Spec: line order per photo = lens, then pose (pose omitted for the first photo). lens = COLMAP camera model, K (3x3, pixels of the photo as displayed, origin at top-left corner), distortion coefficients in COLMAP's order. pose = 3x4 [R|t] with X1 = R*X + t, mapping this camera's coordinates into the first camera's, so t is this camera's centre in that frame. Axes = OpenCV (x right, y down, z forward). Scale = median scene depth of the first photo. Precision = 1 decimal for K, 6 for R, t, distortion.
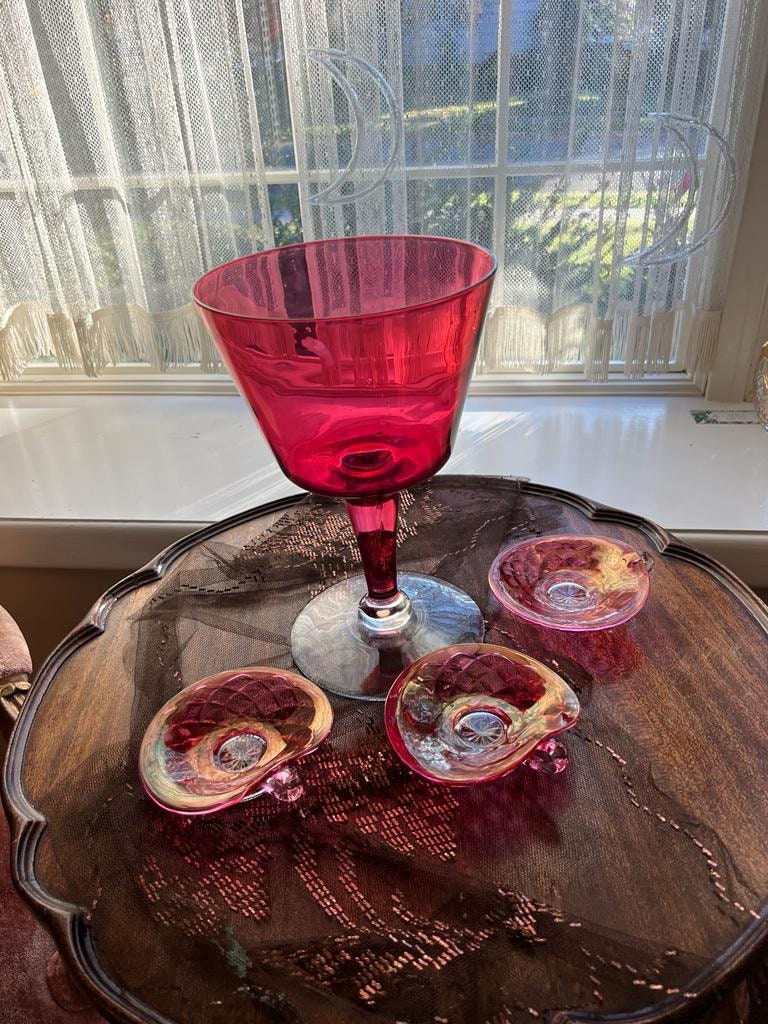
lens RADIAL K [[779.6, 0, 388.0], [0, 779.6, 514.8], [0, 0, 1]] dist [0.070820, -0.121608]
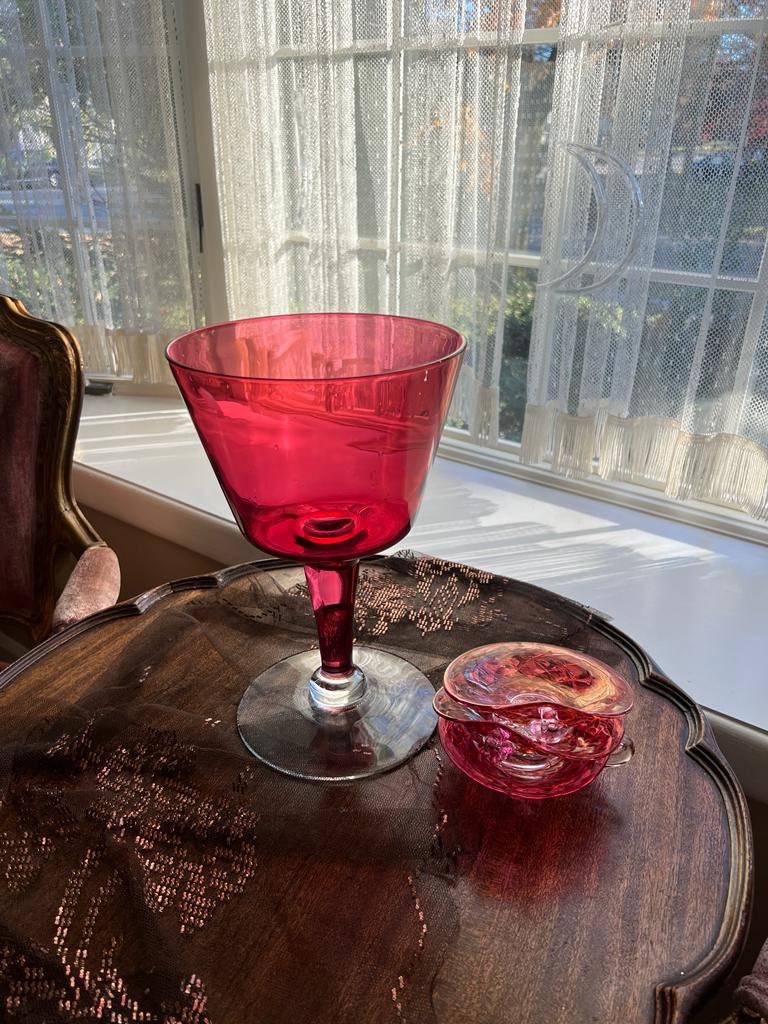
lens RADIAL K [[779.6, 0, 388.0], [0, 779.6, 514.8], [0, 0, 1]] dist [0.070820, -0.121608]
pose [[0.860008, 0.272419, -0.431478, 0.320055], [-0.309632, 0.950706, -0.016907, -0.064105], [0.405603, 0.148139, 0.901965, 0.092088]]
